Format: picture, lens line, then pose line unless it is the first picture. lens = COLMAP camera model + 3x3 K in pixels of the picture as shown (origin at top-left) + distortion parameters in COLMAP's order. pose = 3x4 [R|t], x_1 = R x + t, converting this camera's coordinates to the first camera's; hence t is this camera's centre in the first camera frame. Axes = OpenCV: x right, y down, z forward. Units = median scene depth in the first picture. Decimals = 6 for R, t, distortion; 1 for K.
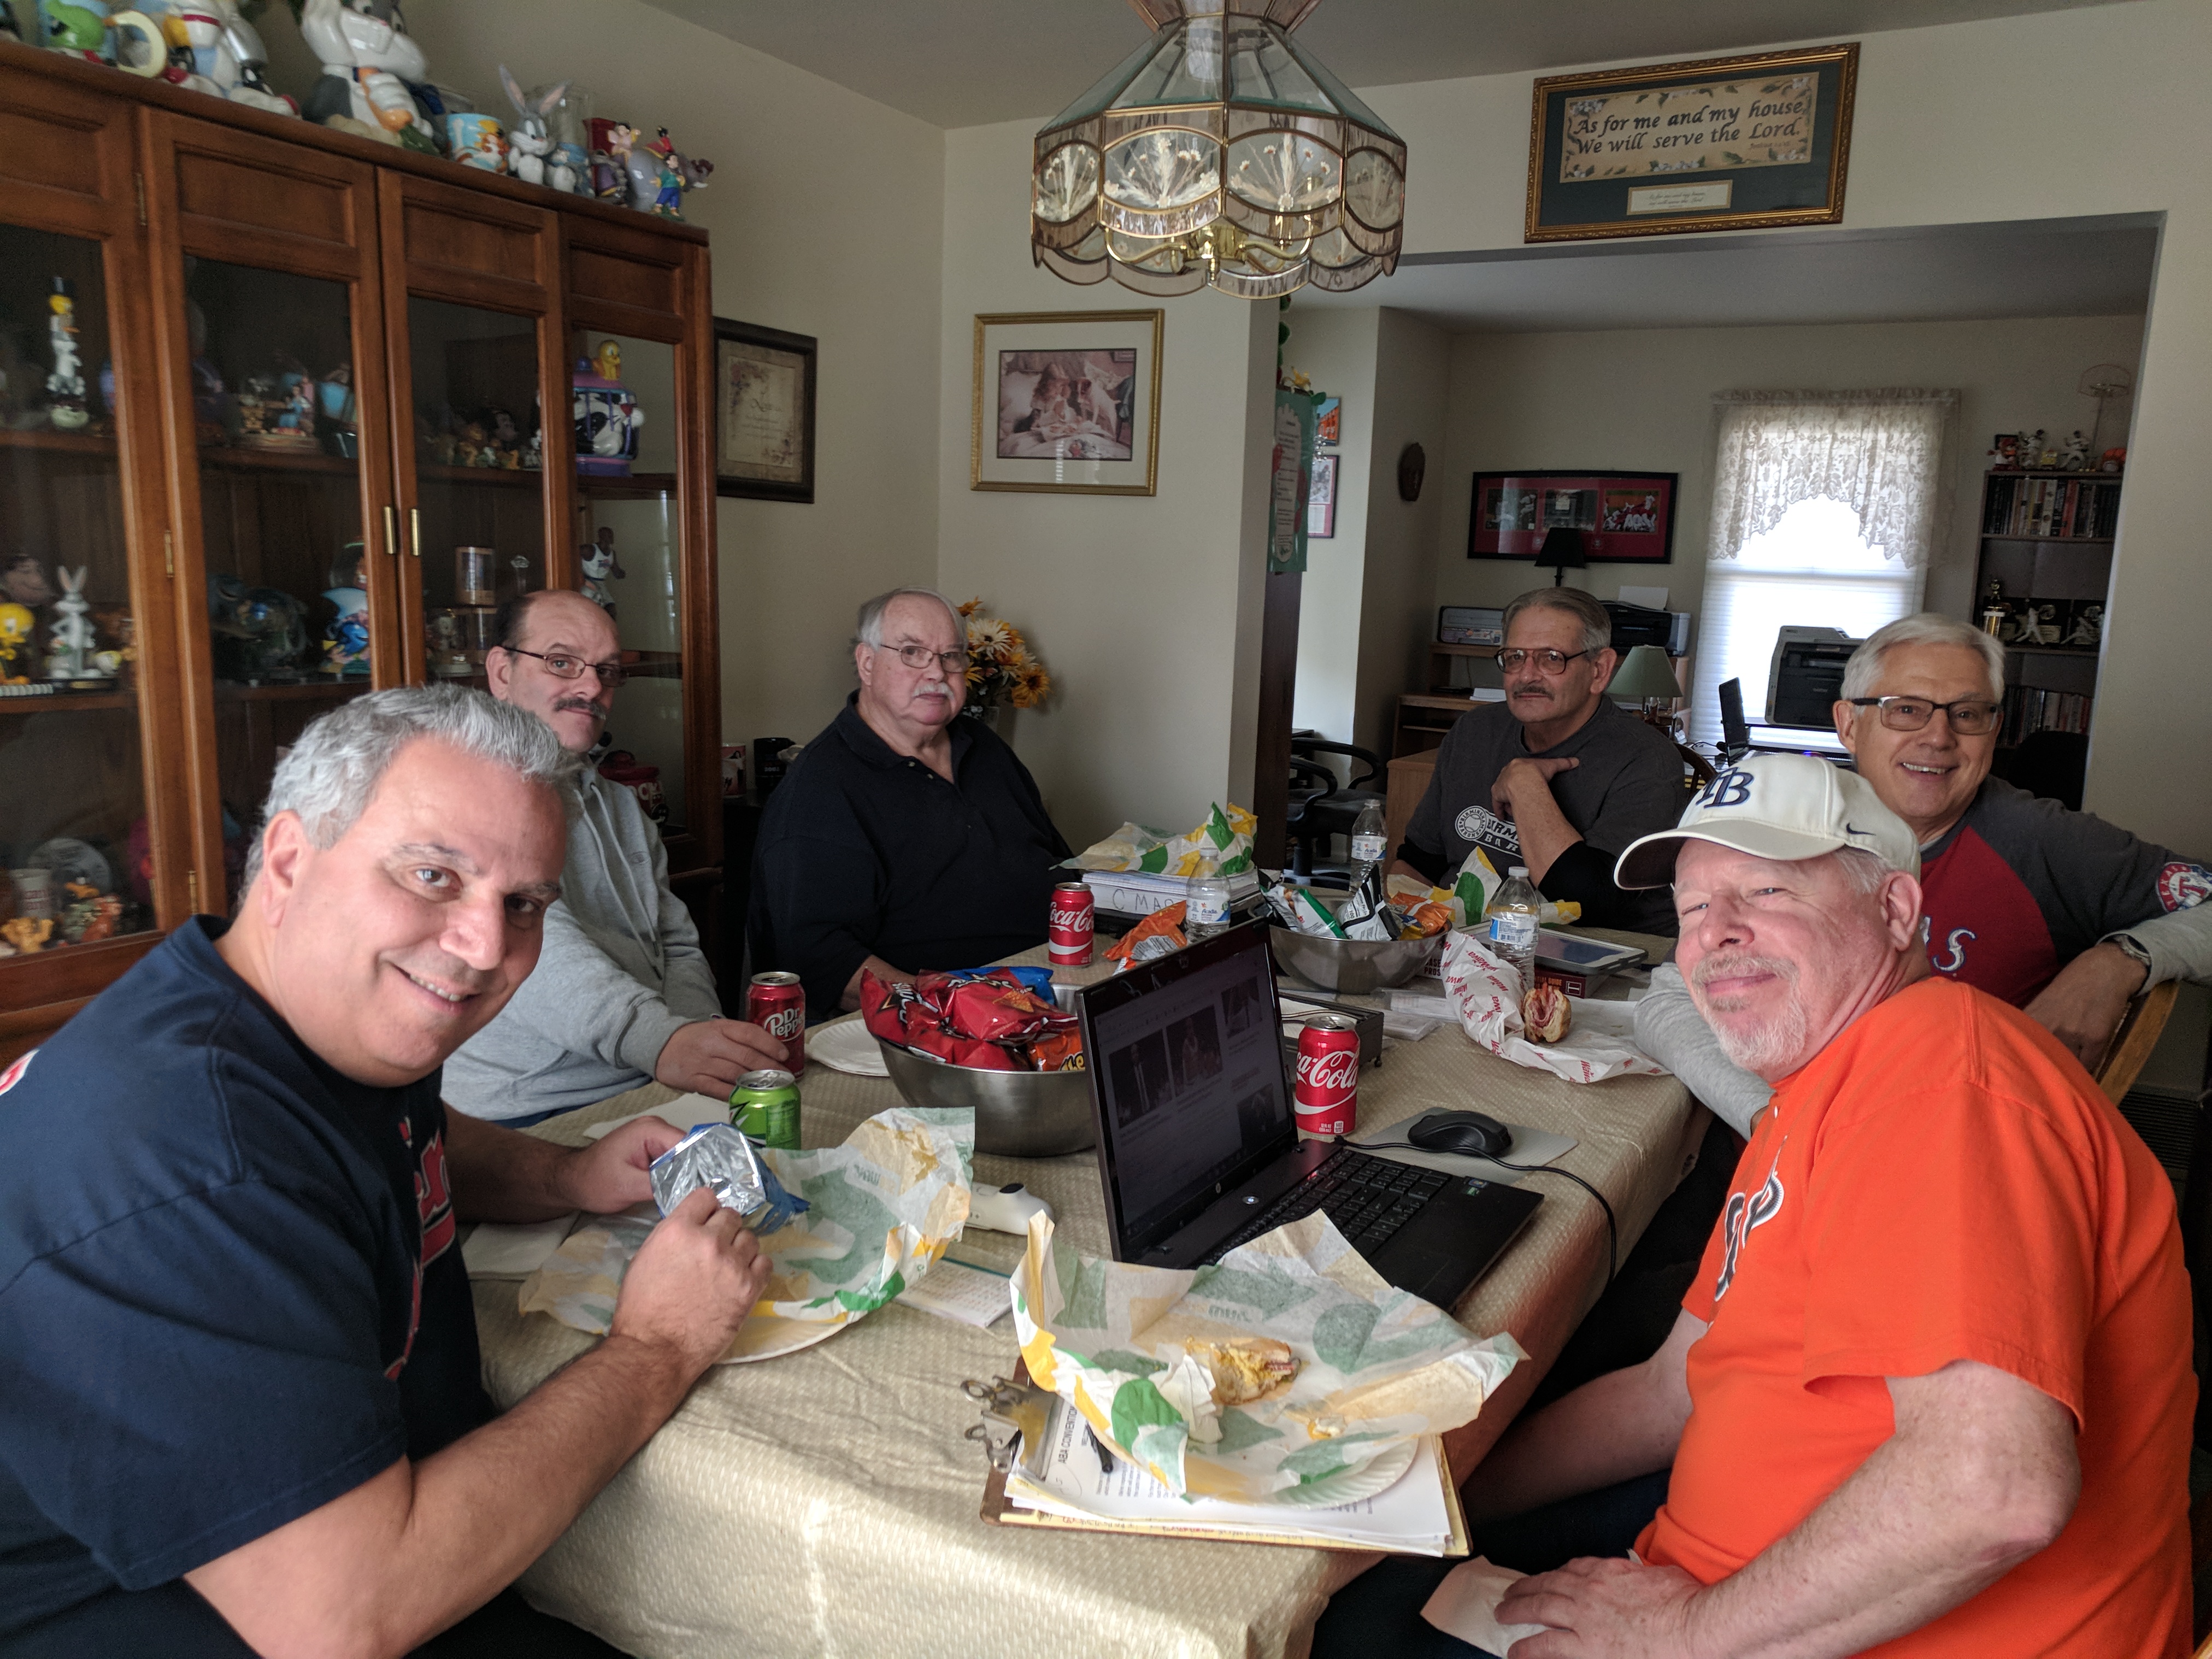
lens RADIAL K [[1654.2, 0, 1096.3], [0, 1654.2, 837.4], [0, 0, 1]] dist [0.021485, 0.007192]
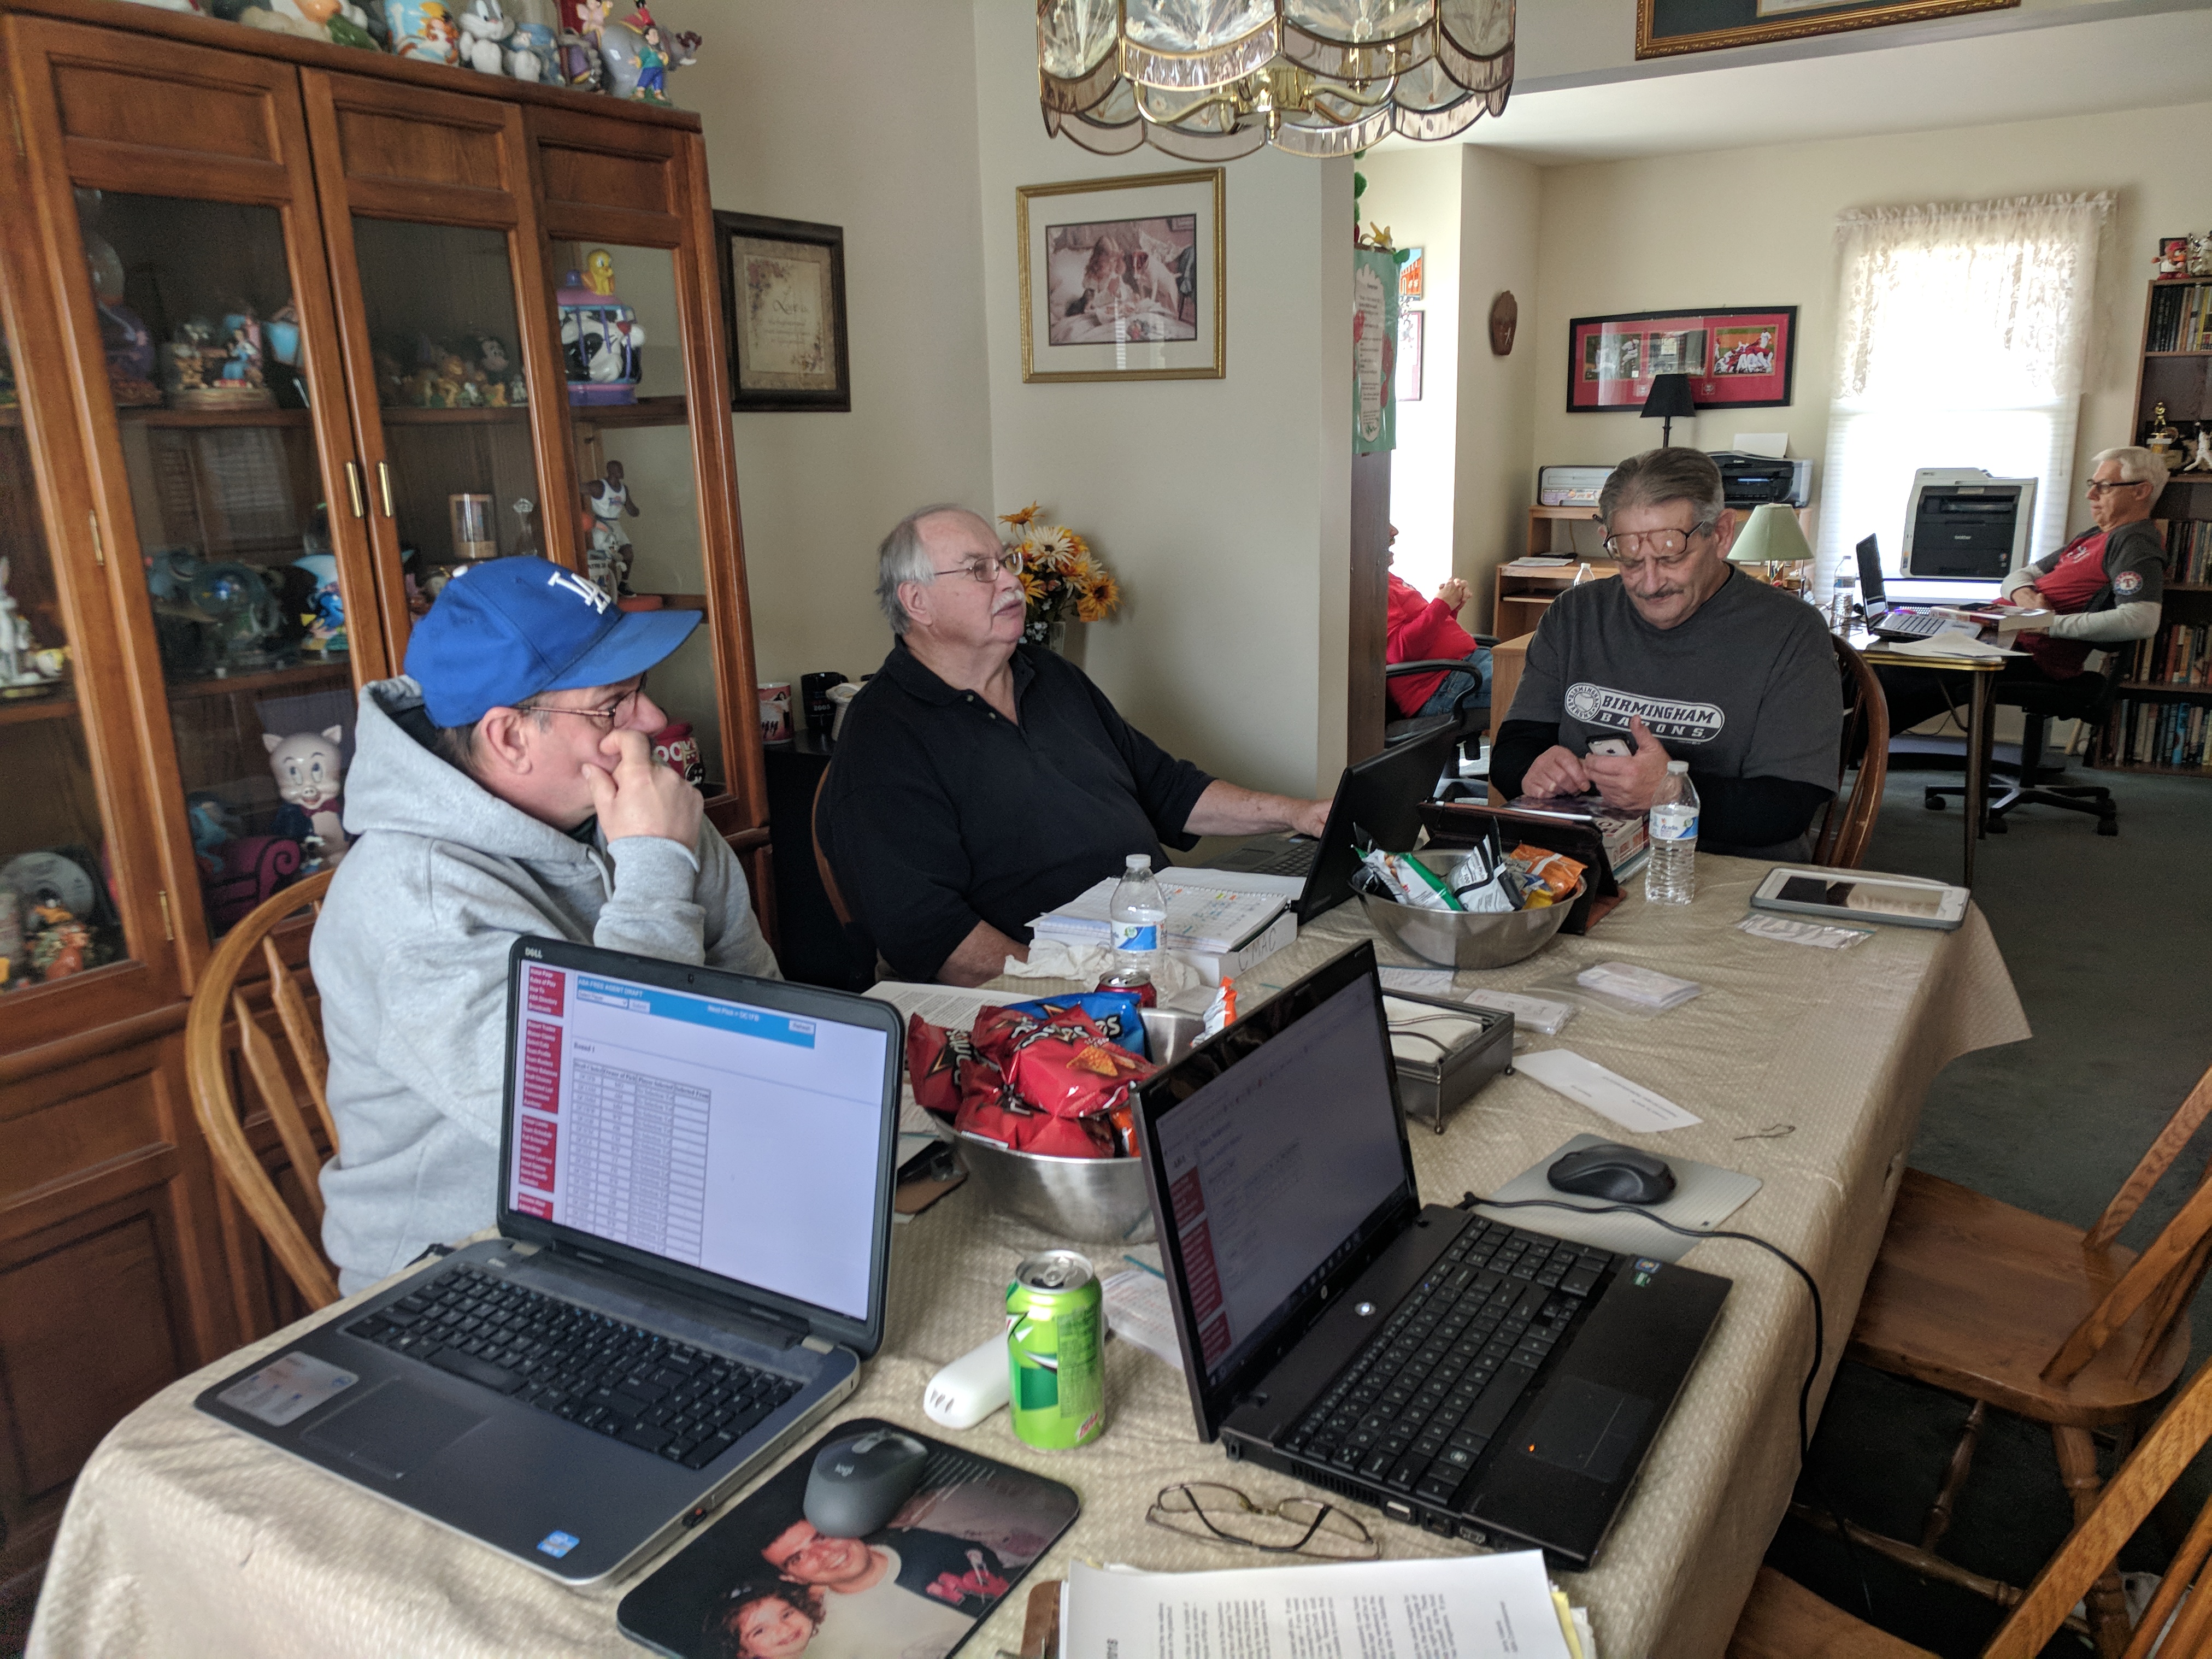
lens RADIAL K [[1654.2, 0, 1096.3], [0, 1654.2, 837.4], [0, 0, 1]] dist [0.021485, 0.007192]
pose [[0.997248, -0.045828, -0.058283, 0.010325], [0.050129, 0.995951, 0.074622, -0.039916], [0.054627, -0.077338, 0.995507, 0.106771]]
